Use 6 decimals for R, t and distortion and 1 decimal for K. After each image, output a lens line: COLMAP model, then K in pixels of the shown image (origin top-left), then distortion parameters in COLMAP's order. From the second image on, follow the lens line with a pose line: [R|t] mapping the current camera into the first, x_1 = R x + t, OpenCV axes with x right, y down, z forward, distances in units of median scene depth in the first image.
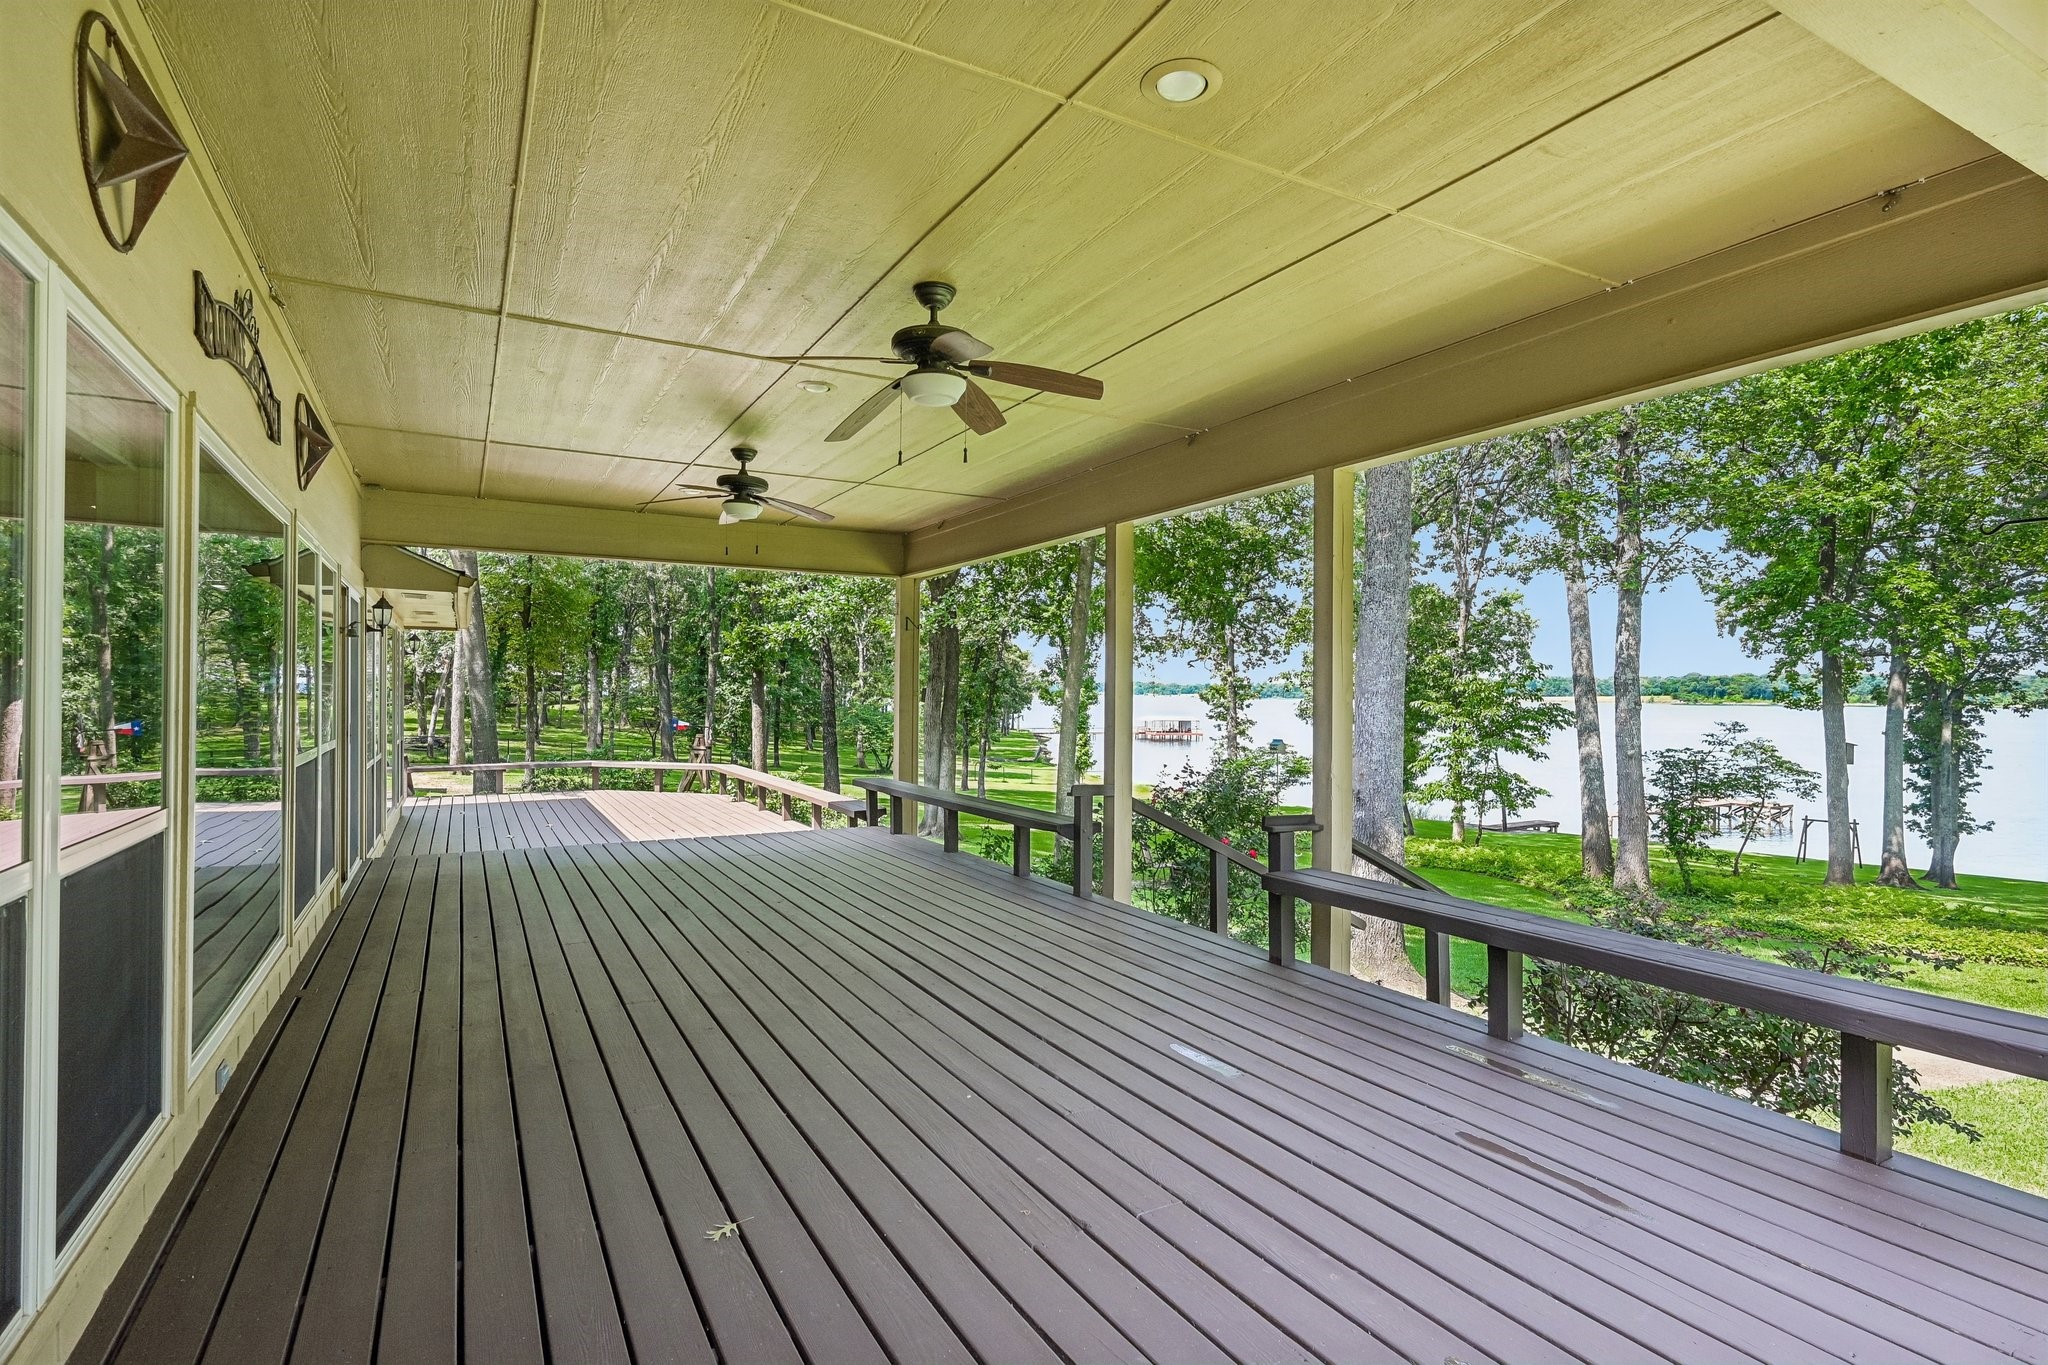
lens RADIAL K [[1017.5, 0, 1019.6], [0, 1017.5, 695.5], [0, 0, 1]] dist [-0.000819, -0.001376]
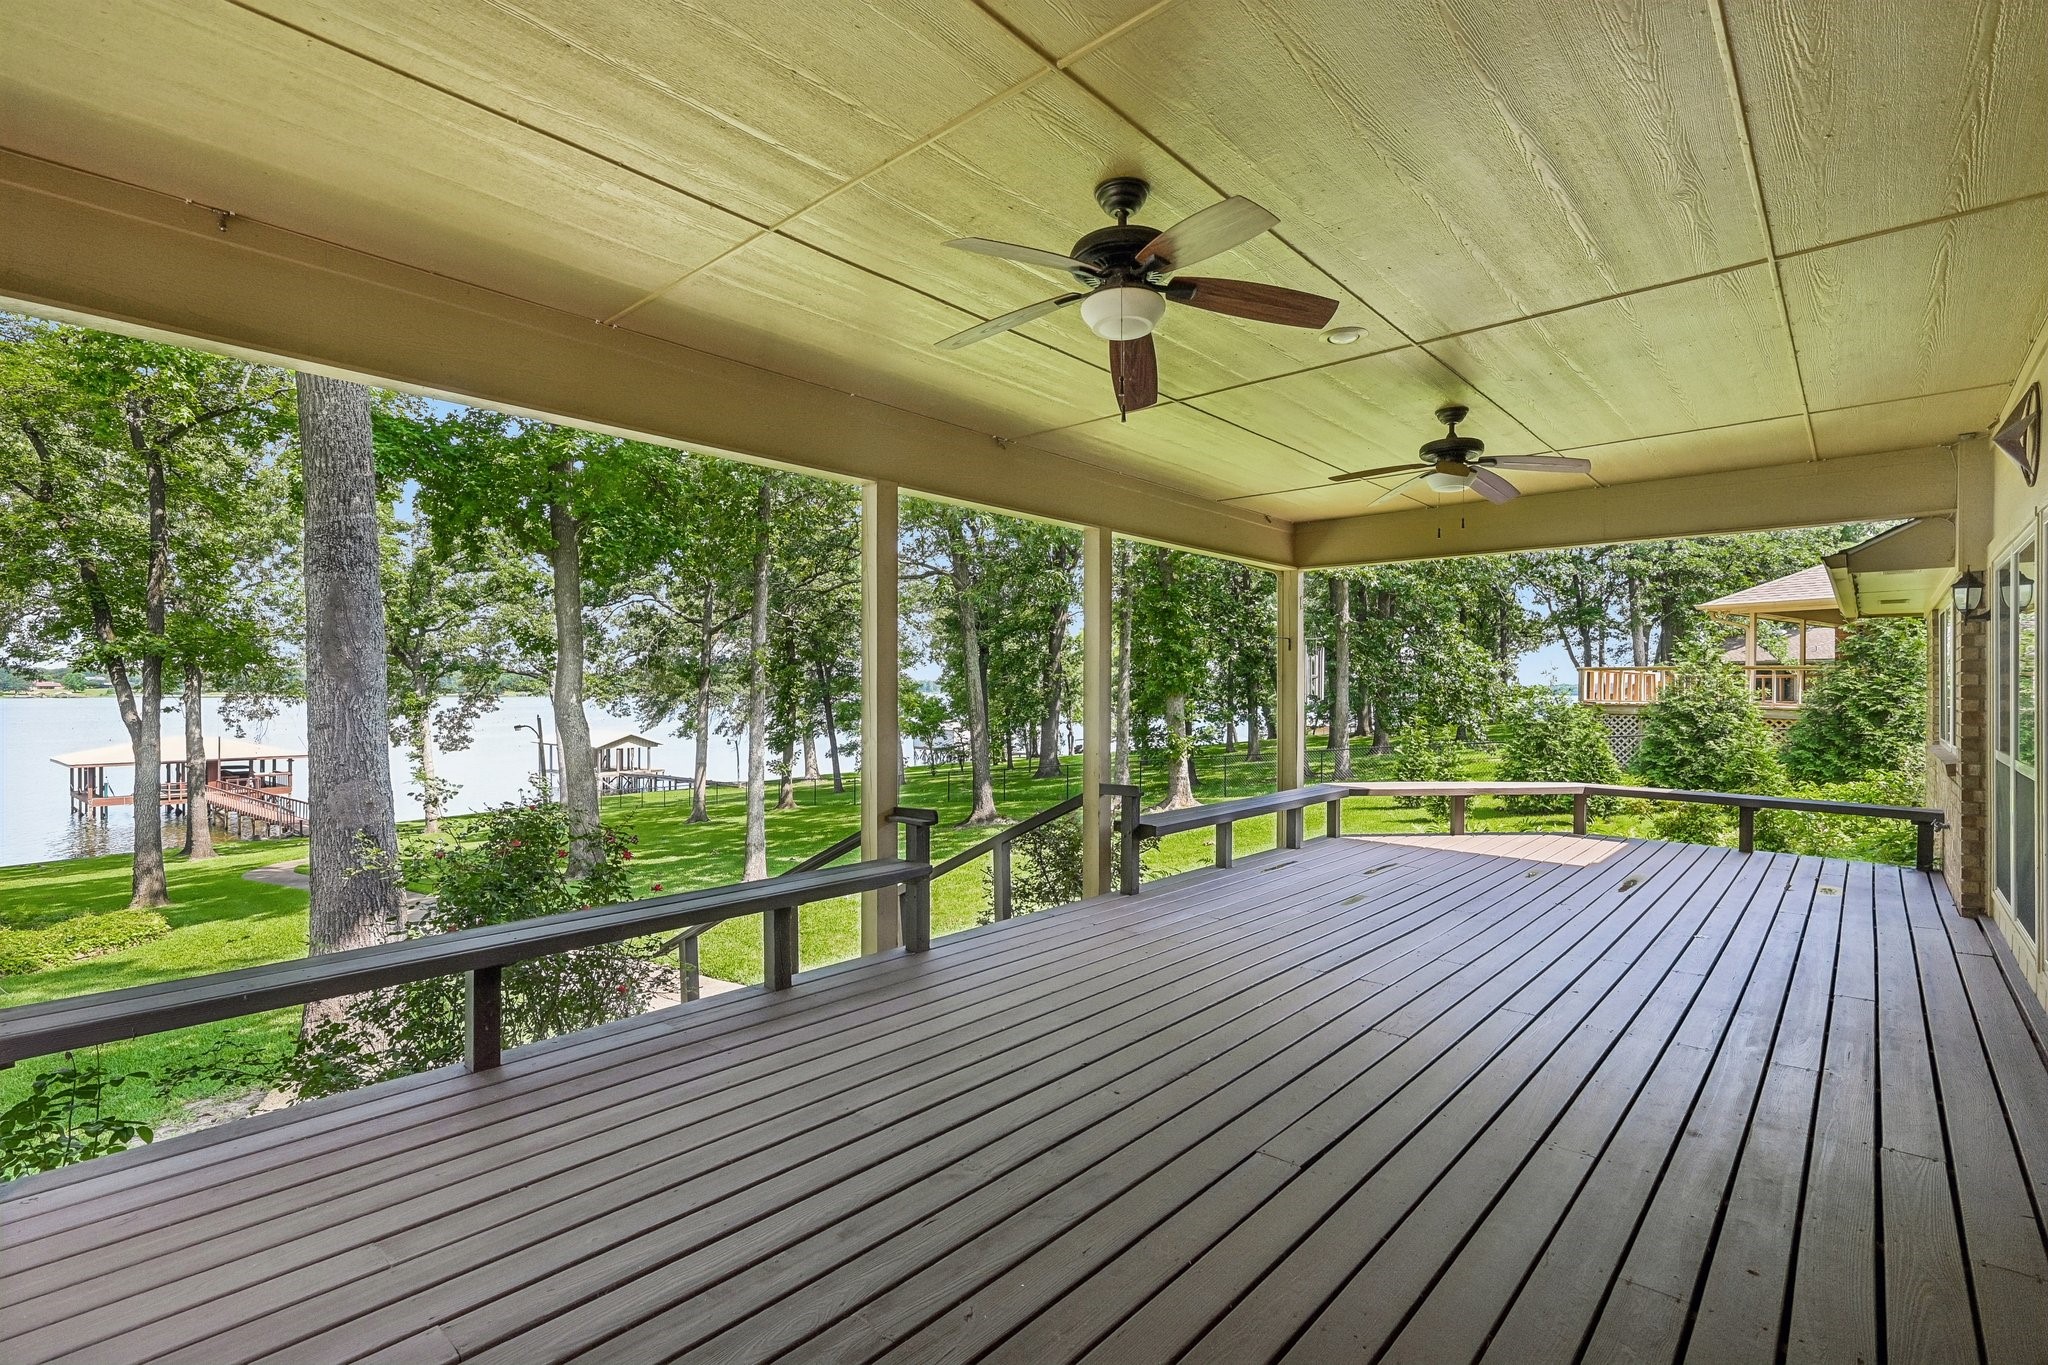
lens RADIAL K [[940.6, 0, 1024.0], [0, 940.6, 682.5], [0, 0, 1]] dist [0.004613, 0.000318]
pose [[-0.330773, 0.001821, 0.943709, -0.137082], [-0.001269, 0.999996, -0.002375, -0.001493], [-0.943710, -0.001983, -0.330769, 0.242101]]
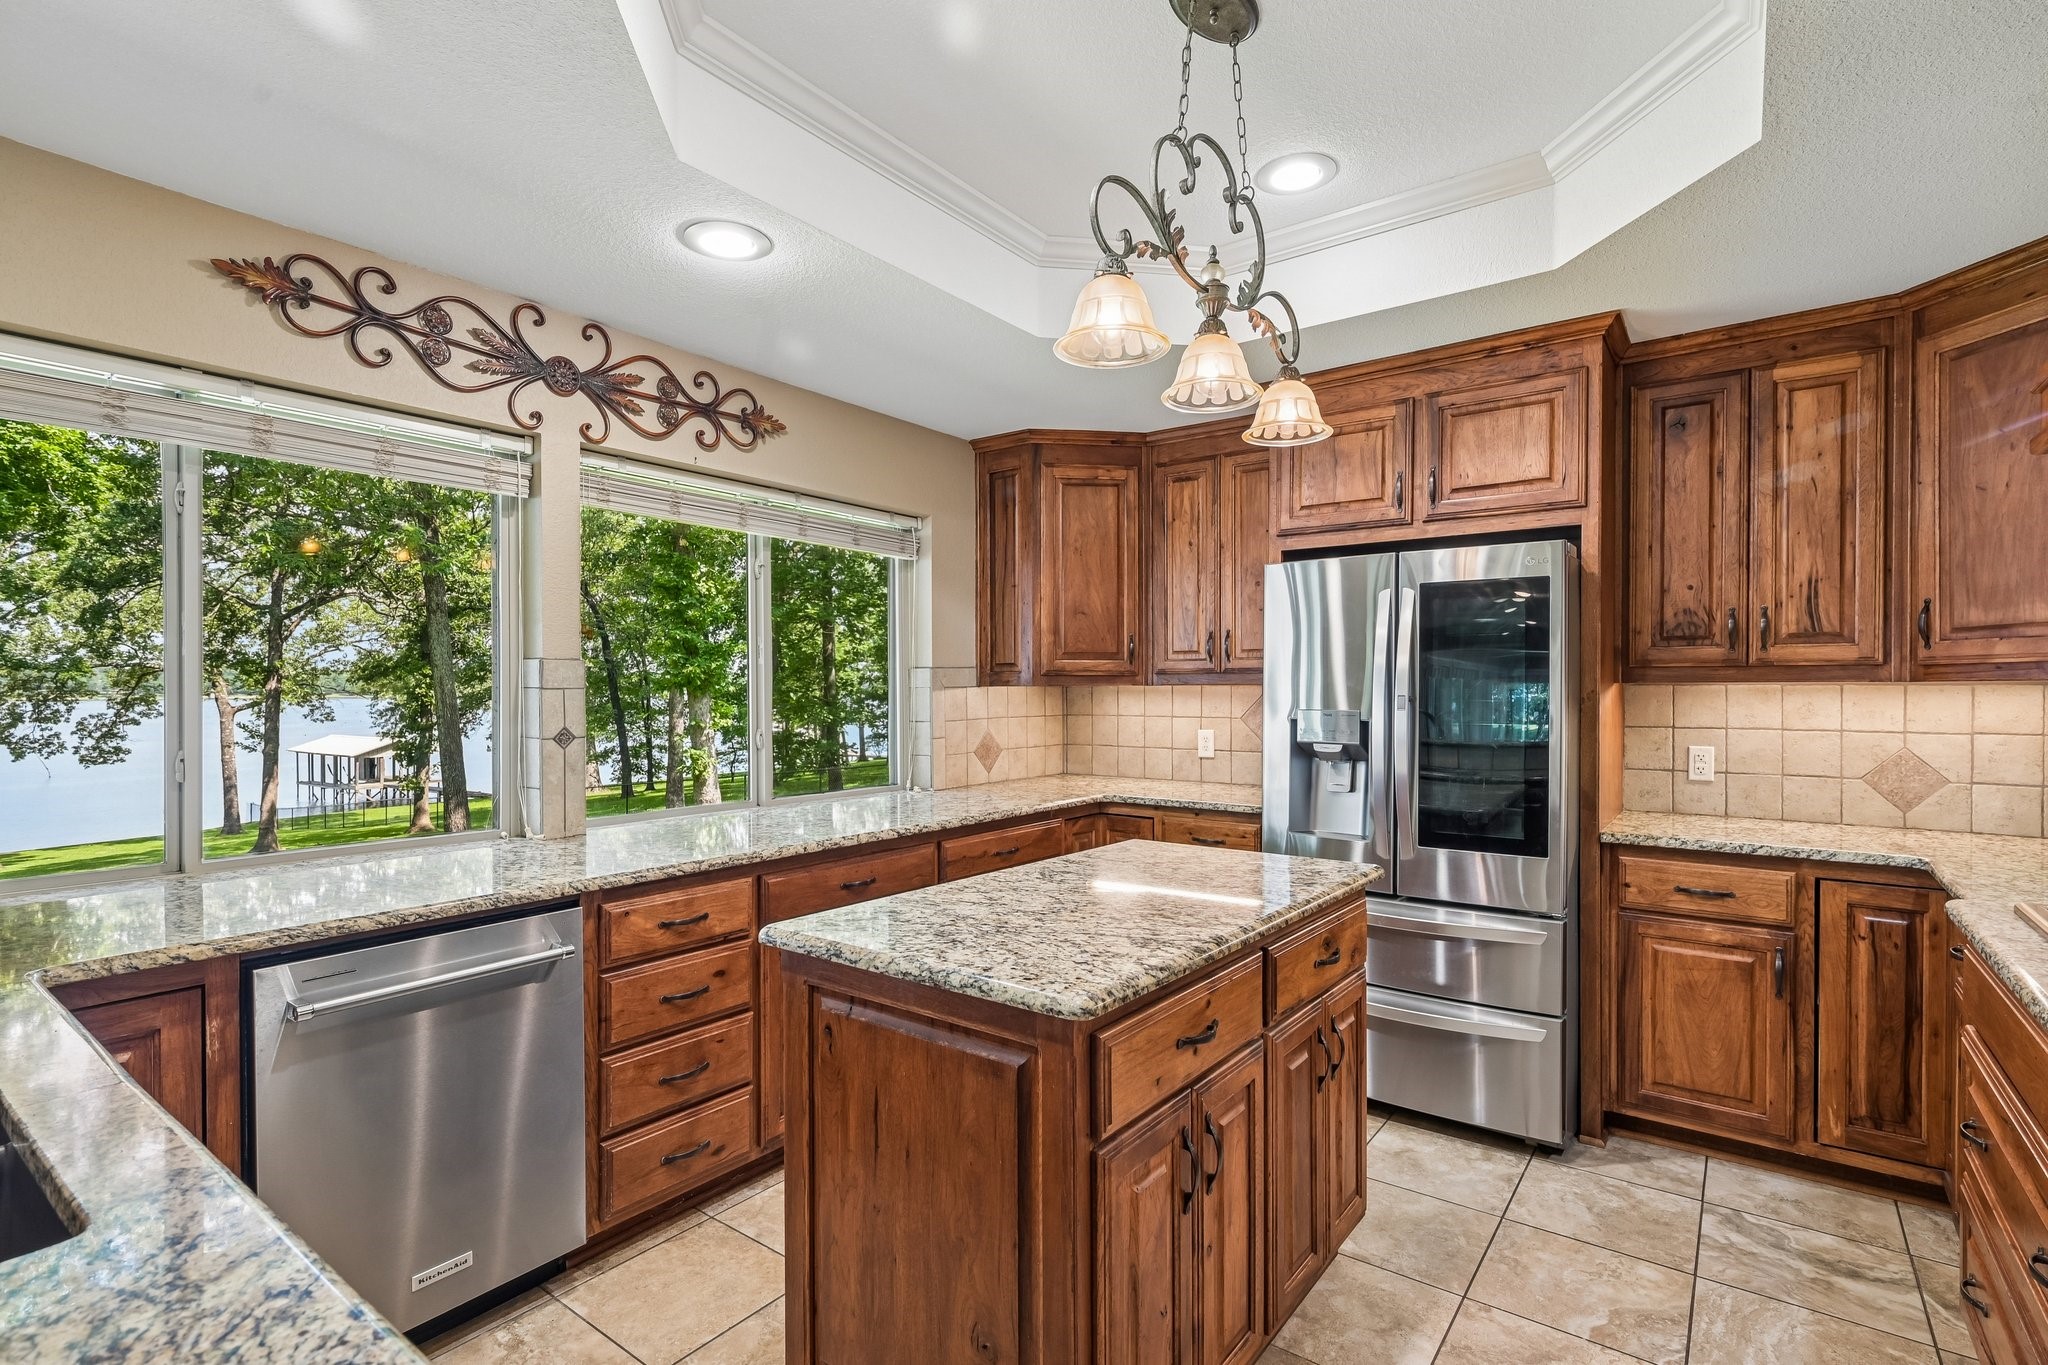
lens RADIAL K [[962.8, 0, 1027.1], [0, 962.8, 695.2], [0, 0, 1]] dist [0.001405, 0.000001]
pose [[-0.411573, -0.011192, 0.911308, -0.102121], [0.003262, 0.999900, 0.013753, -0.001459], [-0.911371, 0.008633, -0.411495, -0.045831]]
